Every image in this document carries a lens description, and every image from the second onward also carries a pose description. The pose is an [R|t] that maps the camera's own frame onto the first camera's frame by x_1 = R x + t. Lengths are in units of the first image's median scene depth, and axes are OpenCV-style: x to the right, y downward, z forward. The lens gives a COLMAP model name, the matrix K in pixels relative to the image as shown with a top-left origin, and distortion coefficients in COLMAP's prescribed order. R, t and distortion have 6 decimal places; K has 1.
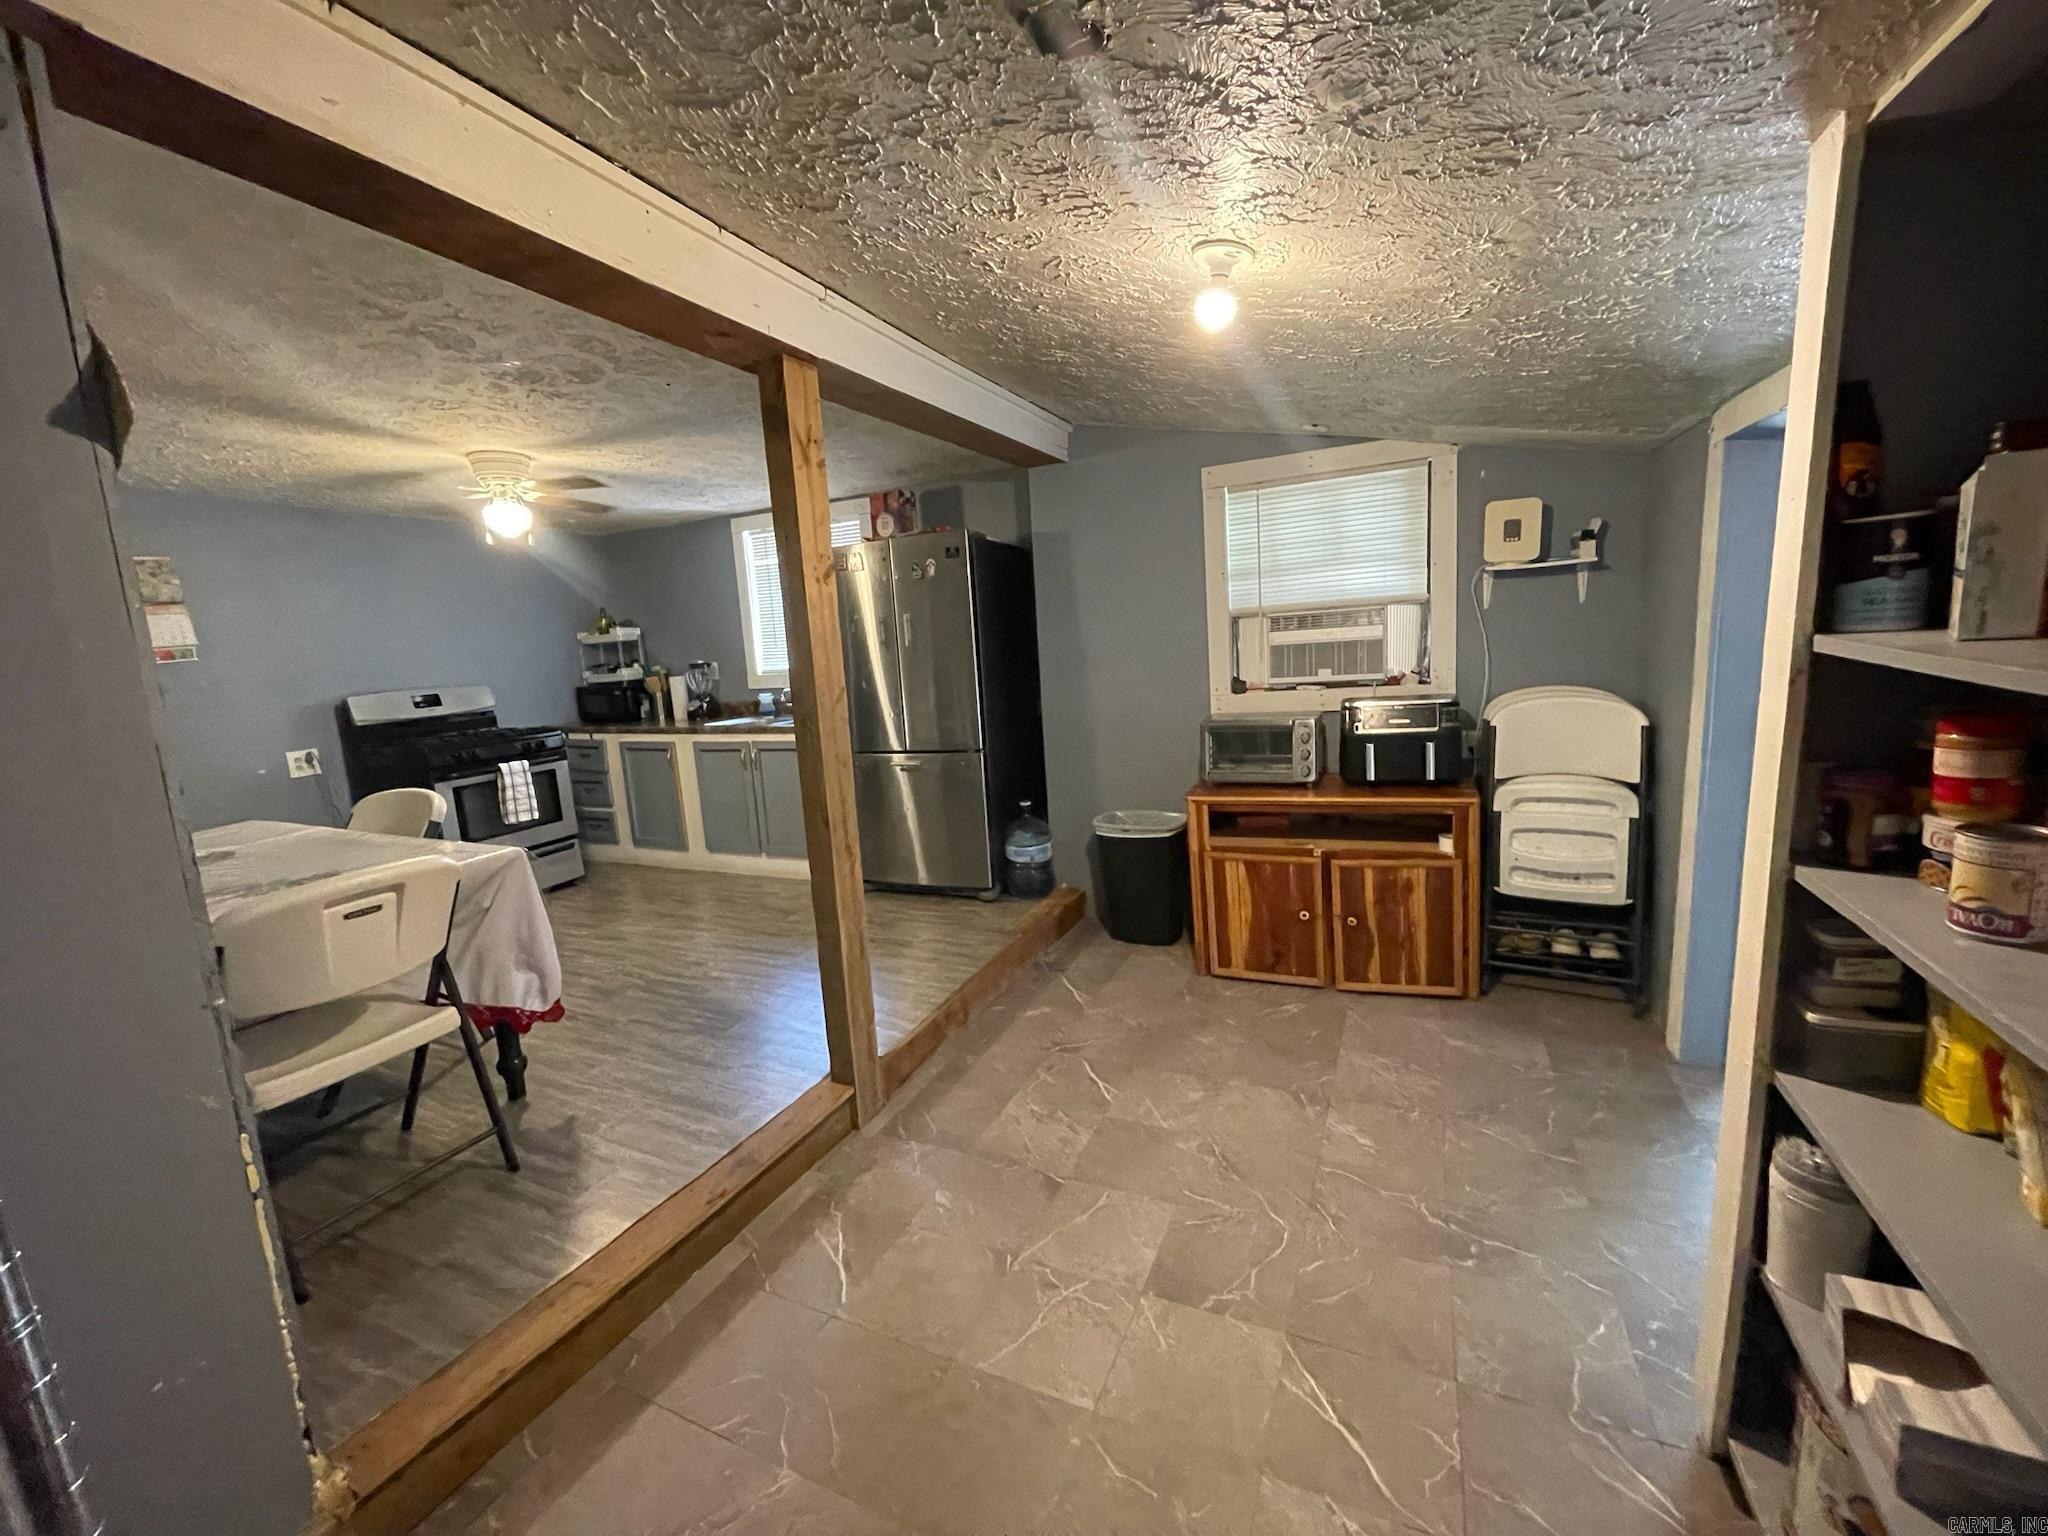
lens RADIAL K [[820.3, 0, 1013.4], [0, 820.3, 769.0], [0, 0, 1]] dist [-0.003998, -0.000010]
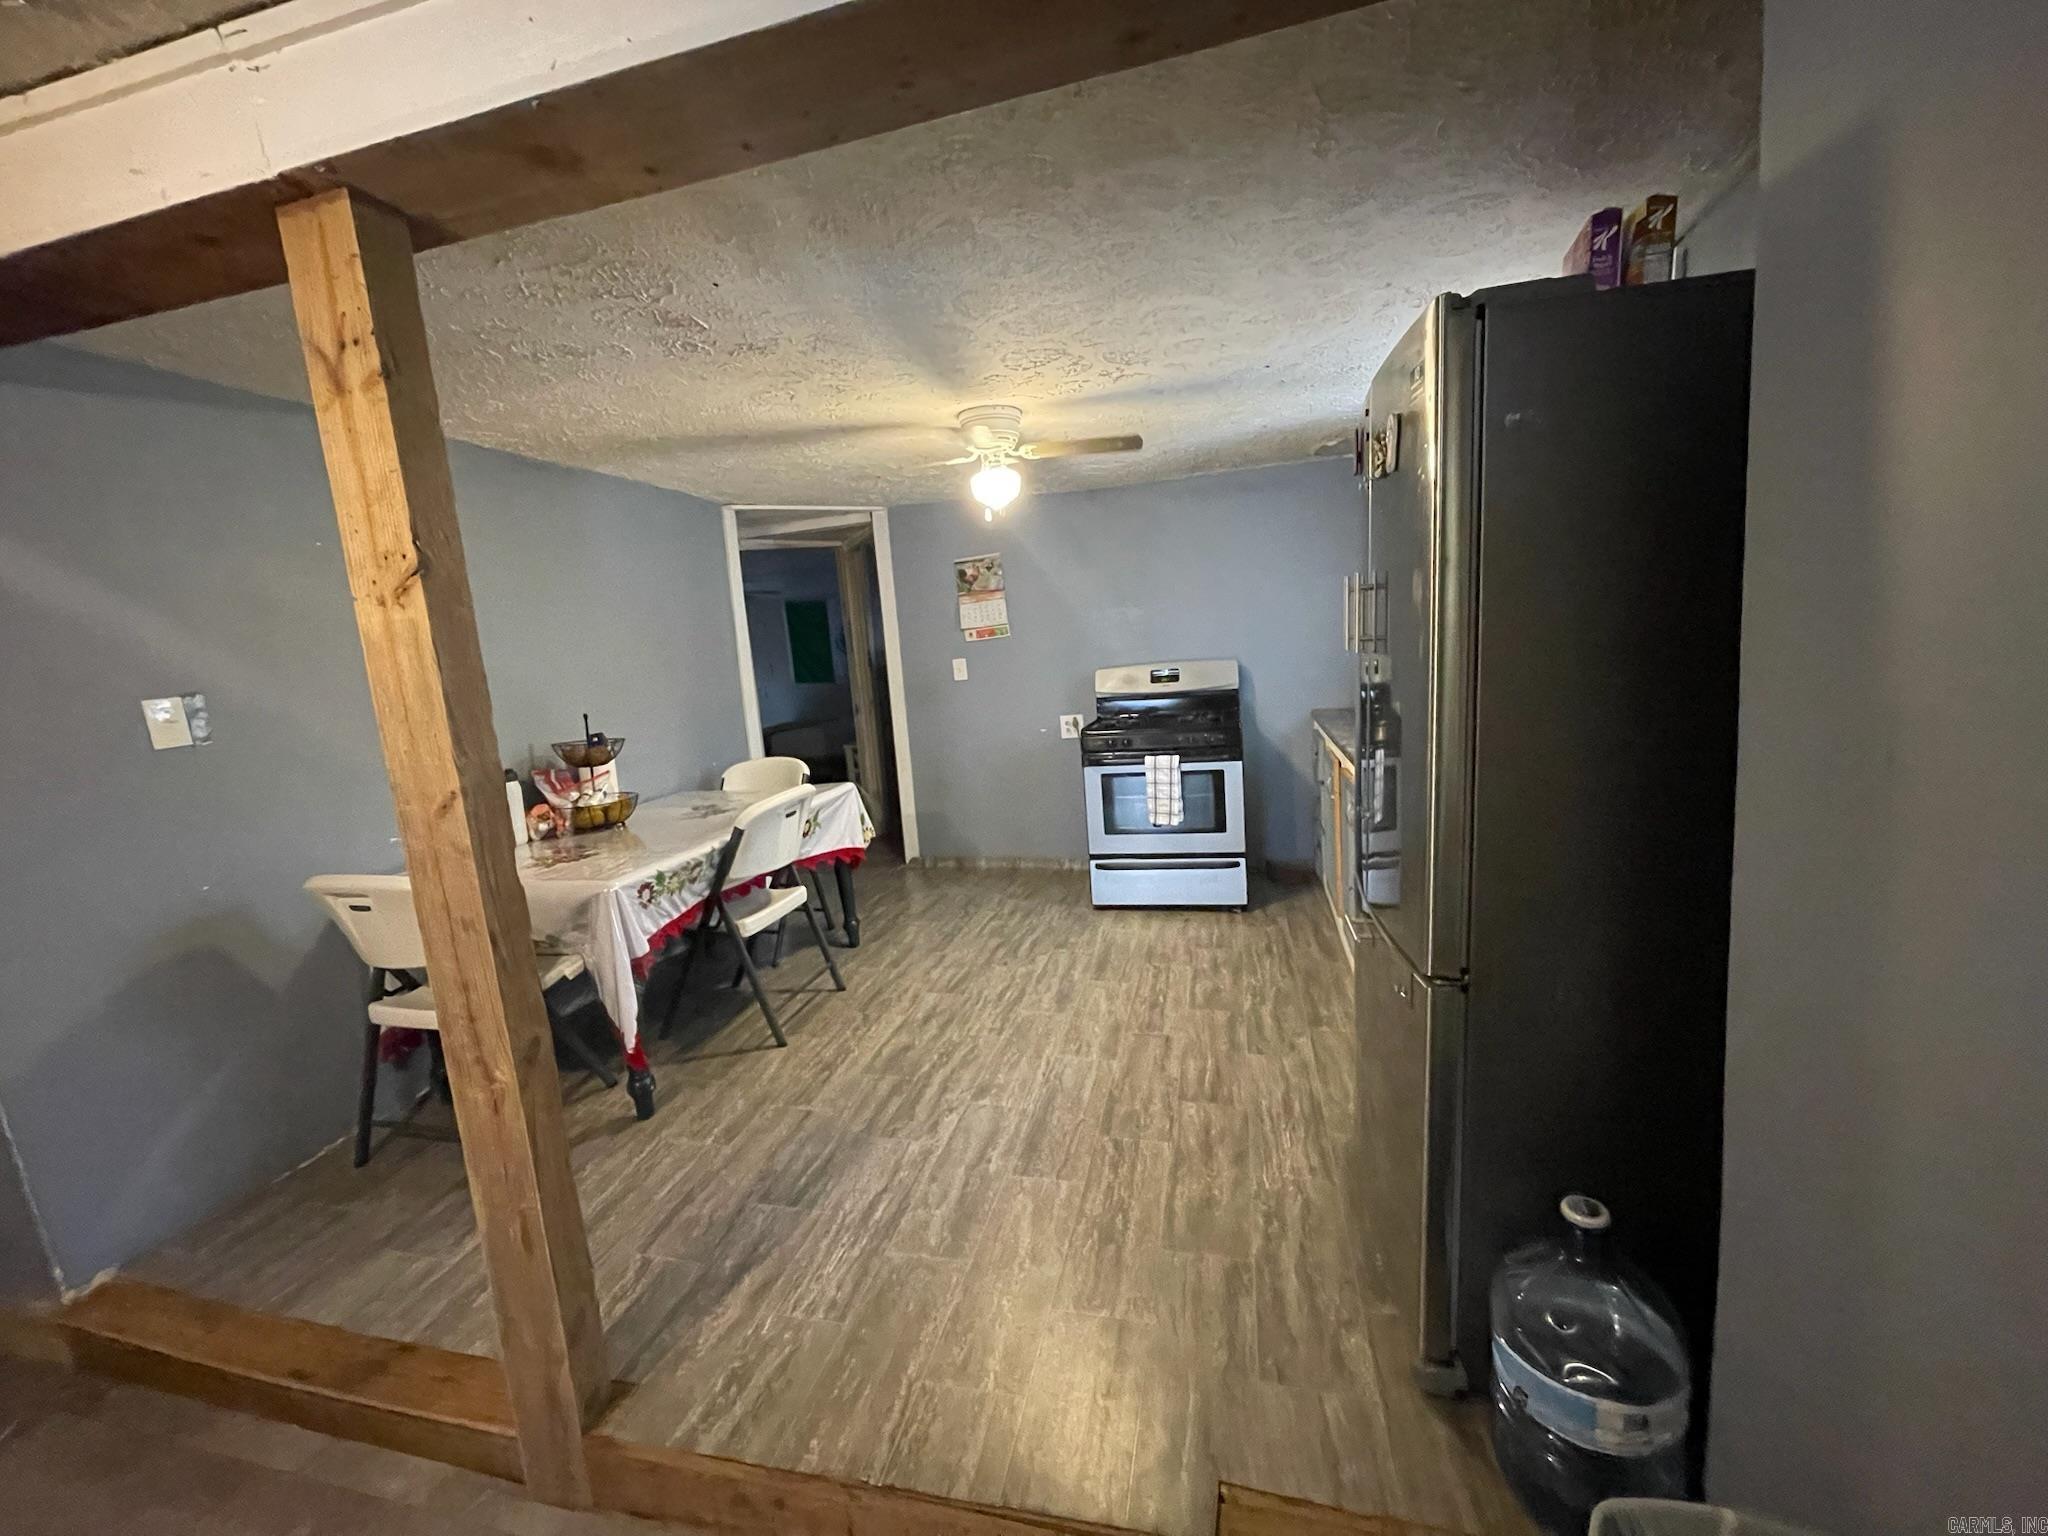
lens RADIAL K [[827.1, 0, 1020.2], [0, 827.1, 768.7], [0, 0, 1]] dist [-0.000027, 0.000115]
pose [[0.198361, 0.184984, -0.962514, 0.208452], [-0.095774, 0.980987, 0.168796, -0.128190], [0.975438, 0.058702, 0.212306, 0.658399]]
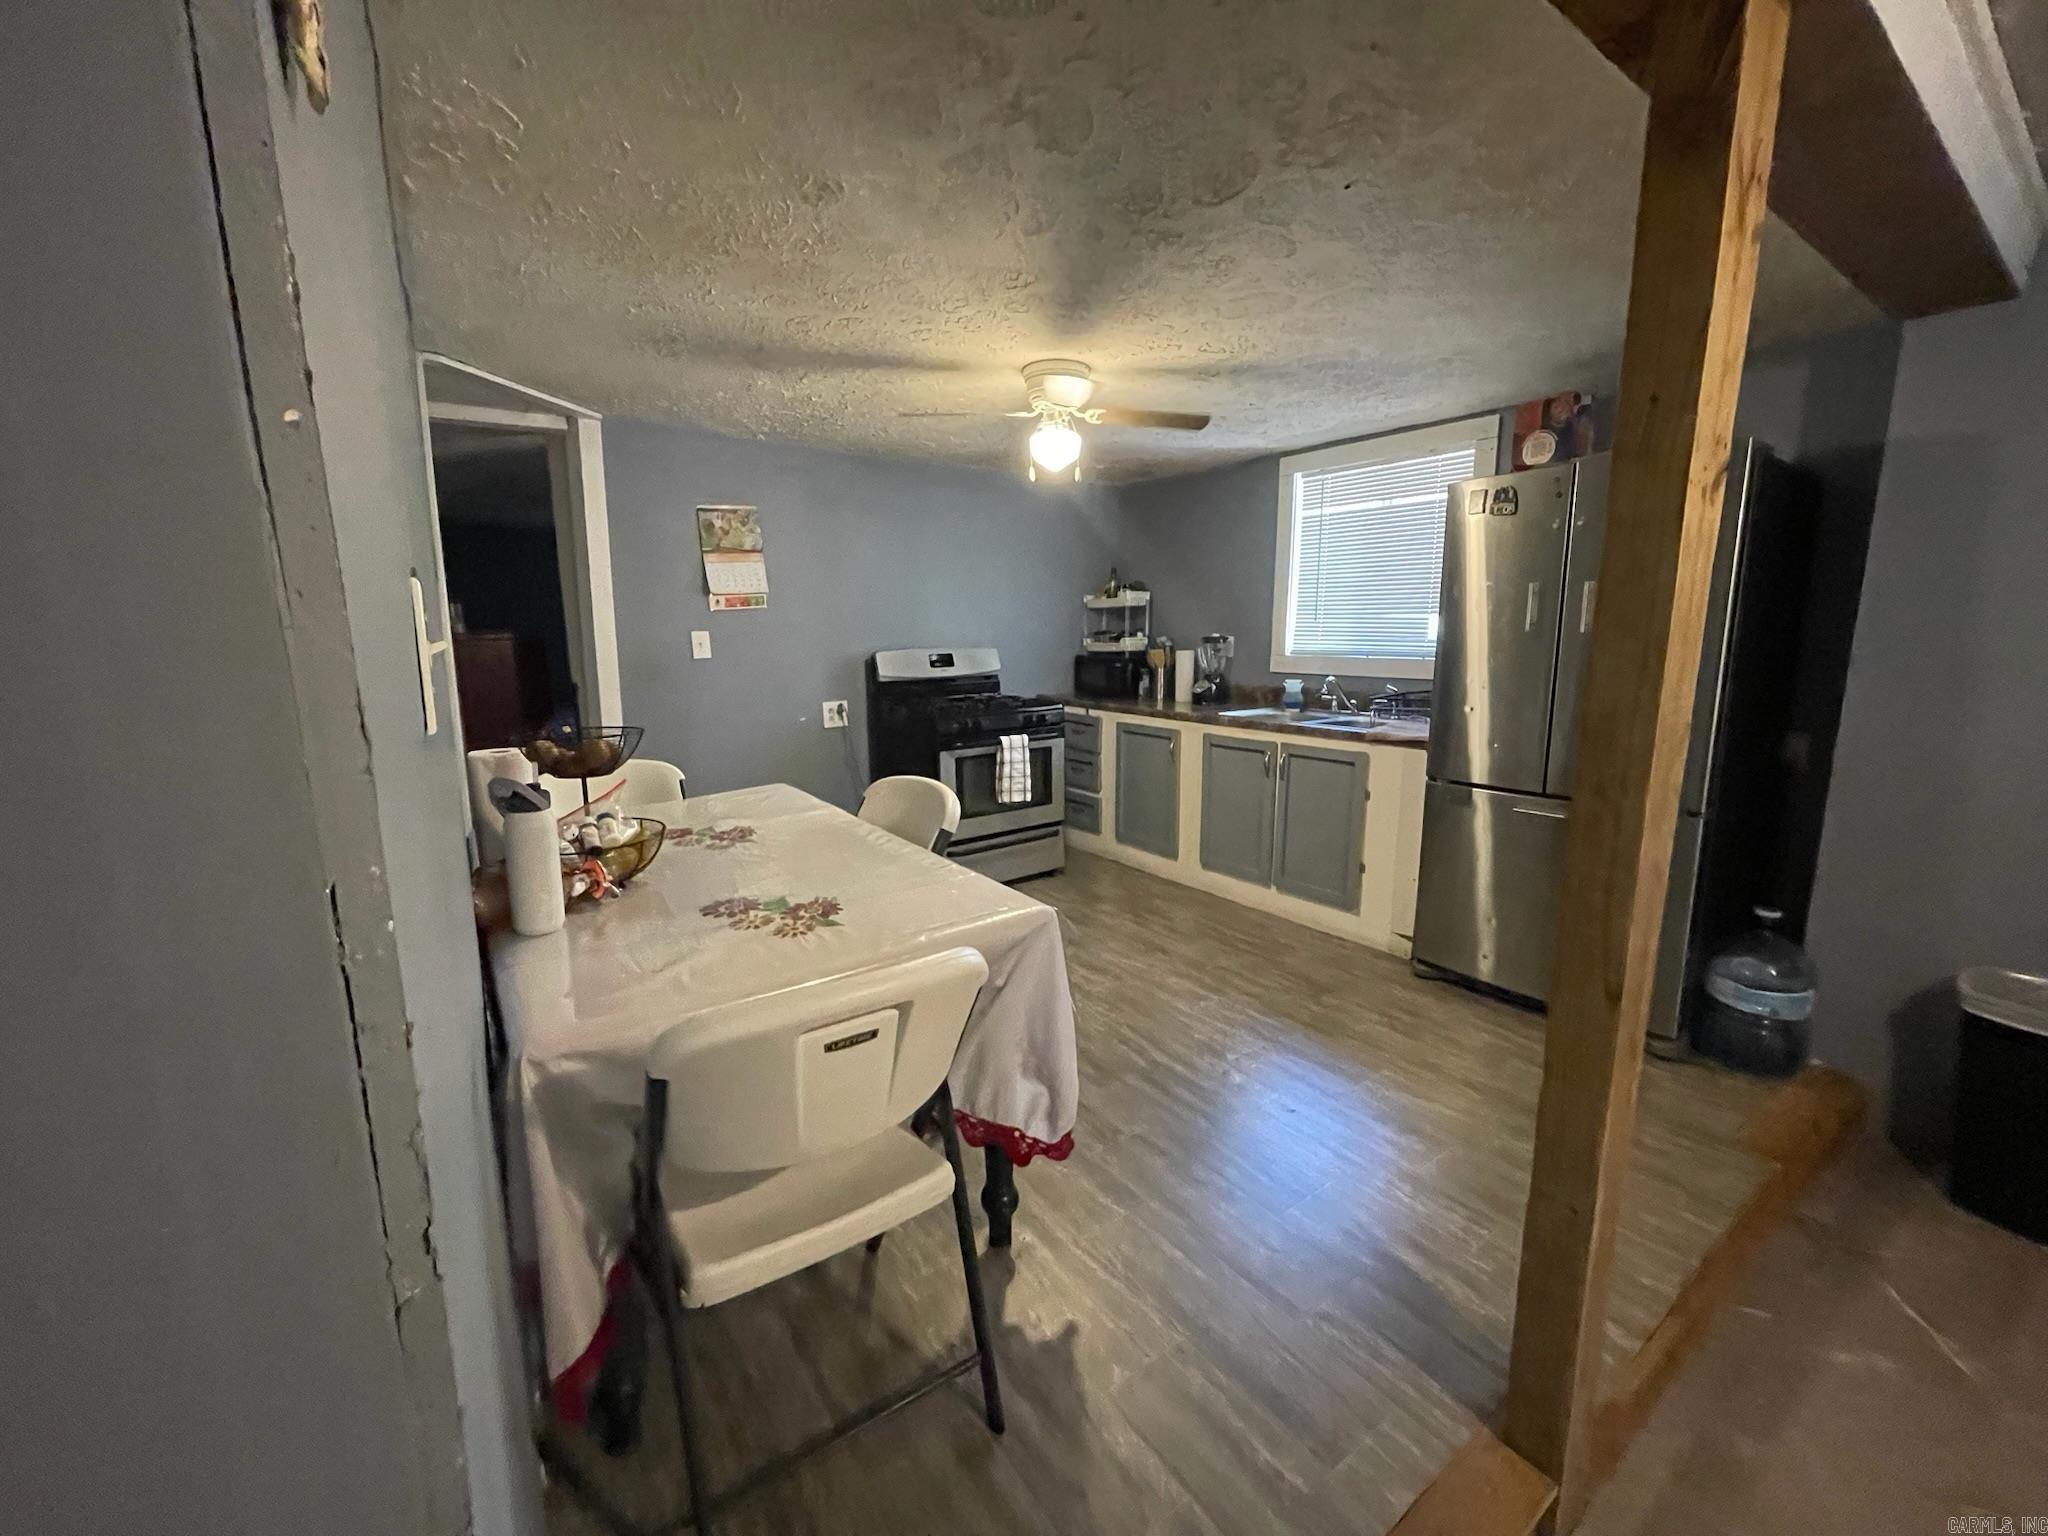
lens RADIAL K [[827.1, 0, 1020.2], [0, 827.1, 768.7], [0, 0, 1]] dist [-0.000027, 0.000115]
pose [[0.868400, 0.135216, -0.477073, -0.163770], [-0.120618, 0.990807, 0.061265, -0.028736], [0.480971, 0.004342, 0.876726, 0.202919]]
